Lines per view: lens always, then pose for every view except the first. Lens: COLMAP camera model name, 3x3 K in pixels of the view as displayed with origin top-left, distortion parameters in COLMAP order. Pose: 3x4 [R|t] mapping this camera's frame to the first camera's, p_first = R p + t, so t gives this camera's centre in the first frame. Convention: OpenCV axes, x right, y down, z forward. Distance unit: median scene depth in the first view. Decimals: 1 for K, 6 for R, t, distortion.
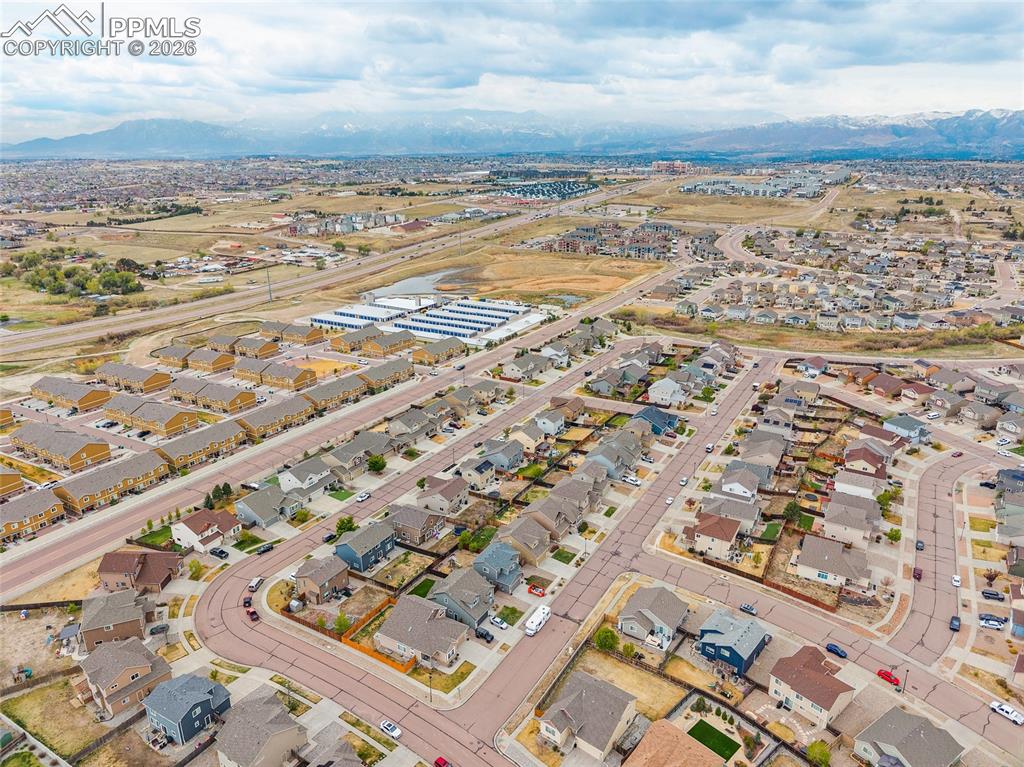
lens RADIAL K [[686.7, 0, 513.0], [0, 686.7, 380.8], [0, 0, 1]] dist [0.055584, -0.081829]
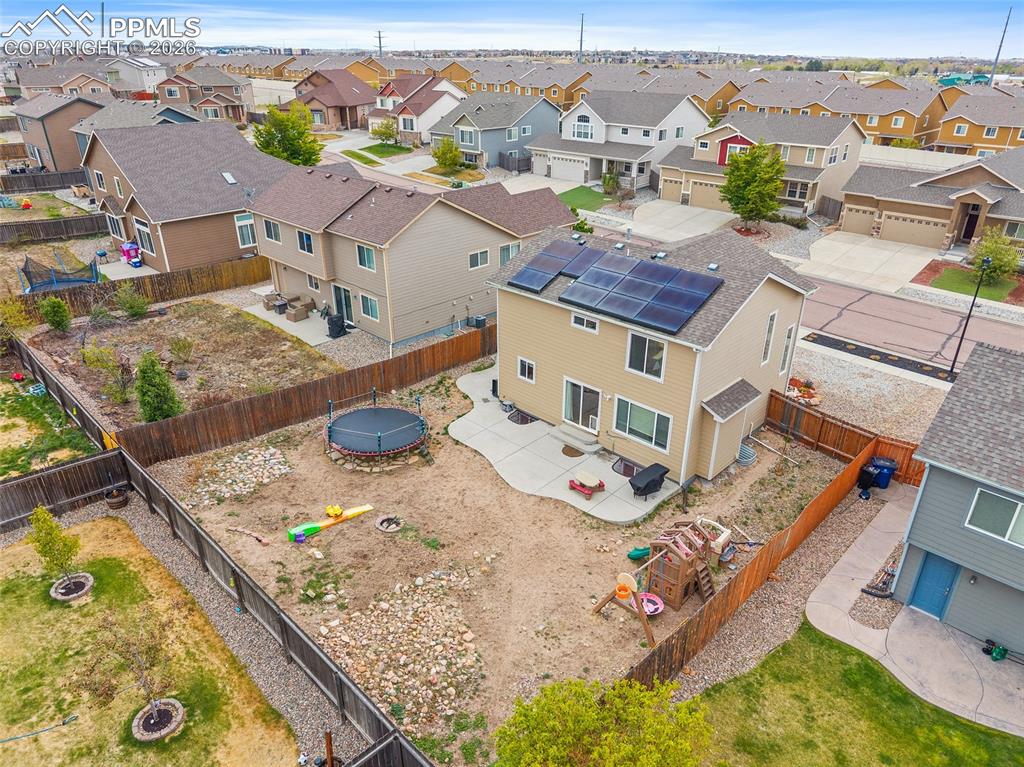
lens RADIAL K [[686.1, 0, 512.0], [0, 686.1, 383.5], [0, 0, 1]] dist [0.021820, -0.022251]
pose [[-0.240123, 0.430576, -0.870026, 0.053166], [-0.324044, 0.809286, 0.489950, 0.069445], [0.915061, 0.399576, -0.054803, 0.783552]]
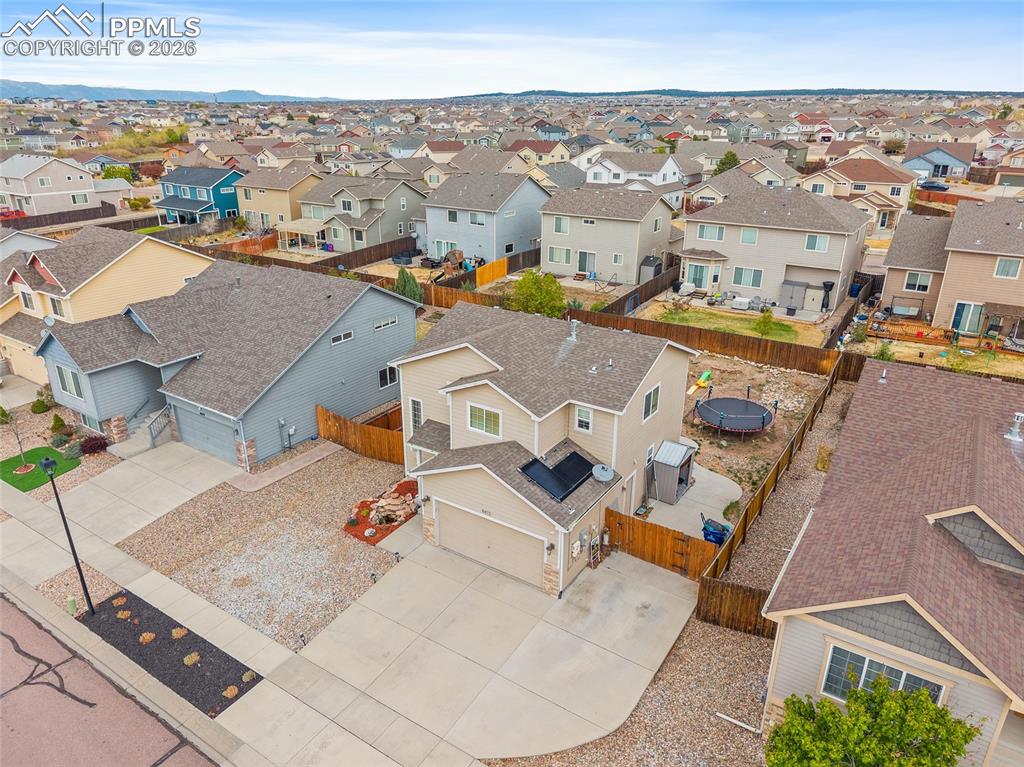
lens RADIAL K [[686.1, 0, 512.0], [0, 686.1, 383.5], [0, 0, 1]] dist [0.021820, -0.022251]
pose [[0.056613, -0.366534, 0.928681, -0.134668], [0.325954, 0.885989, 0.329814, 0.067868], [-0.943689, 0.284035, 0.169631, 0.779311]]
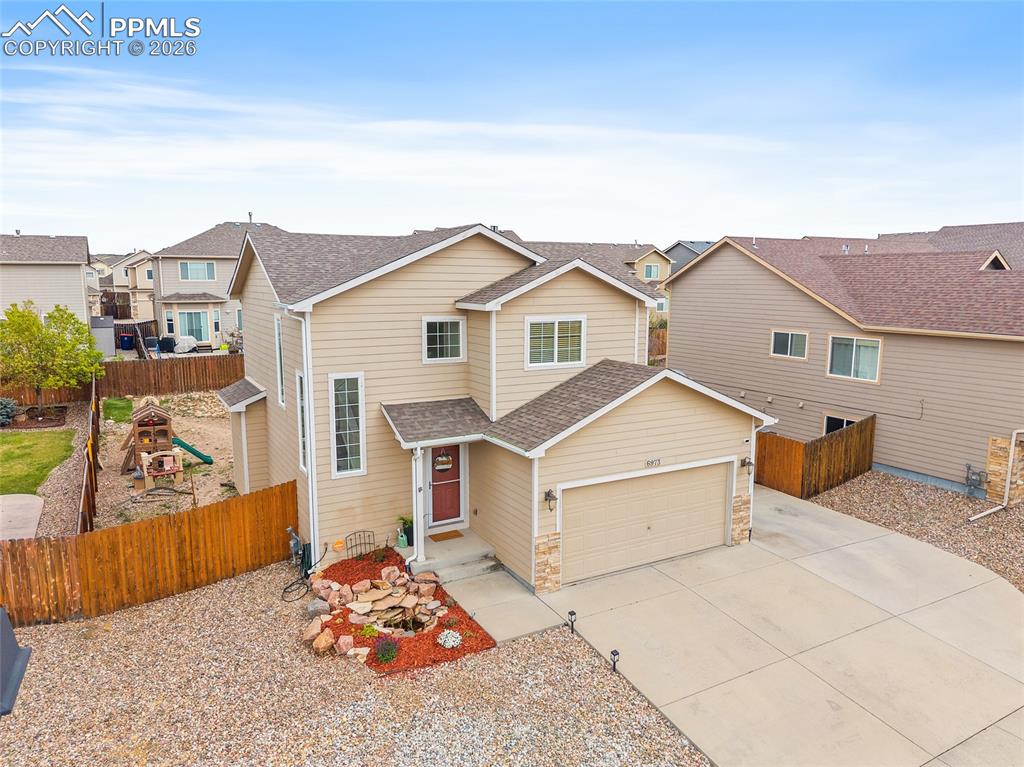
lens RADIAL K [[709.2, 0, 512.0], [0, 709.2, 383.5], [0, 0, 1]] dist [0.013899, -0.018134]
pose [[-0.862304, -0.076062, 0.500646, -0.080724], [0.167065, 0.890571, 0.423051, 0.078864], [-0.478039, 0.448439, -0.755236, 0.842037]]
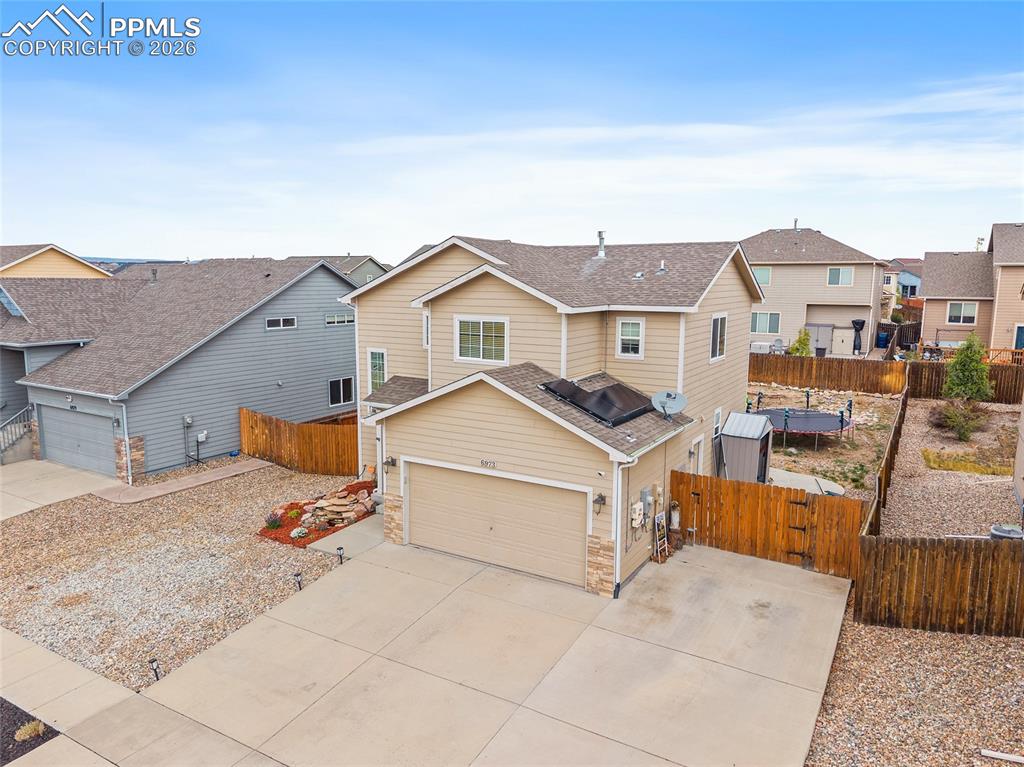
lens RADIAL K [[700.1, 0, 510.5], [0, 700.1, 380.6], [0, 0, 1]] dist [0.006346, 0.000261]
pose [[0.009379, -0.143569, 0.989596, -0.114554], [0.326326, 0.935899, 0.132686, 0.095563], [-0.945211, 0.321686, 0.055628, 0.794070]]
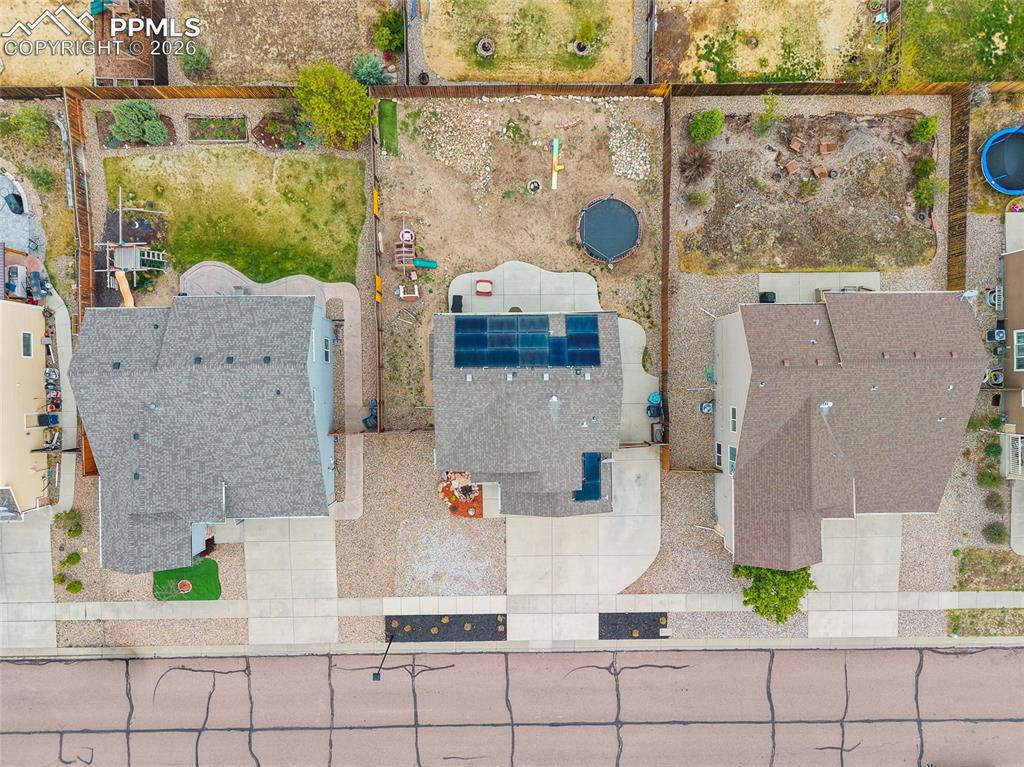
lens RADIAL K [[686.1, 0, 512.0], [0, 686.1, 383.5], [0, 0, 1]] dist [0.021820, -0.022251]
pose [[-0.515984, -0.856478, -0.014328, -0.035977], [0.262009, -0.173728, 0.949300, -0.024678], [-0.815544, 0.486069, 0.314046, 0.751043]]
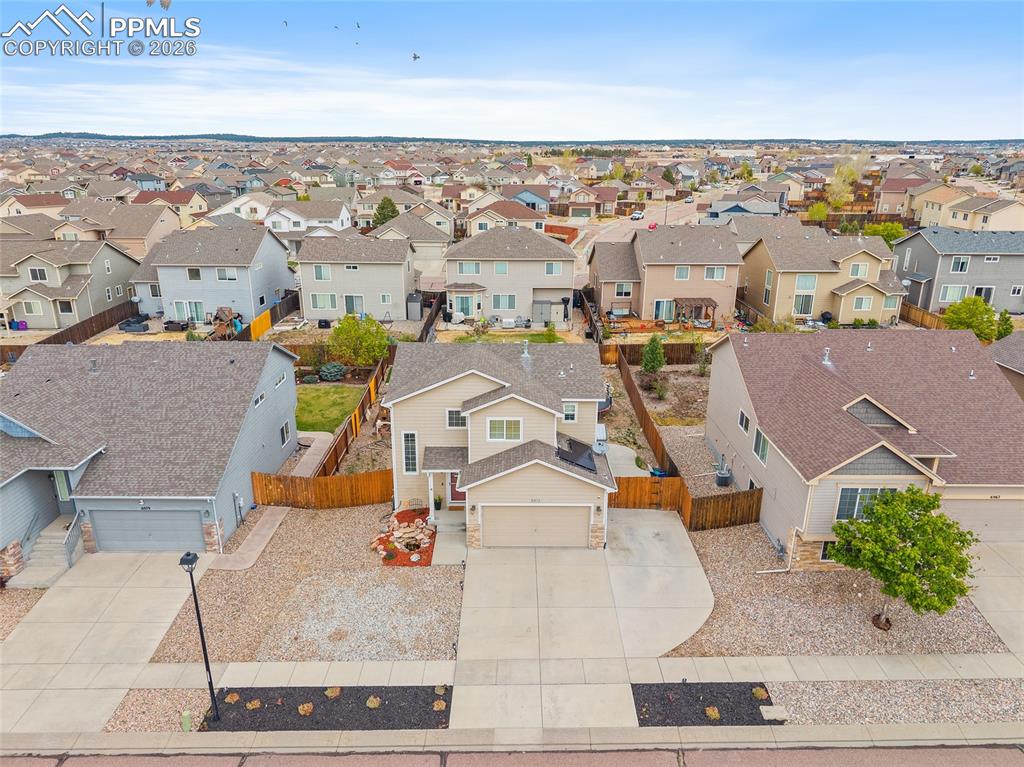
lens RADIAL K [[686.7, 0, 513.0], [0, 686.7, 380.8], [0, 0, 1]] dist [0.055584, -0.081829]
pose [[-0.505148, -0.266407, 0.820886, -0.140168], [0.281854, 0.848084, 0.448678, 0.046916], [-0.815711, 0.458018, -0.353320, 0.830688]]
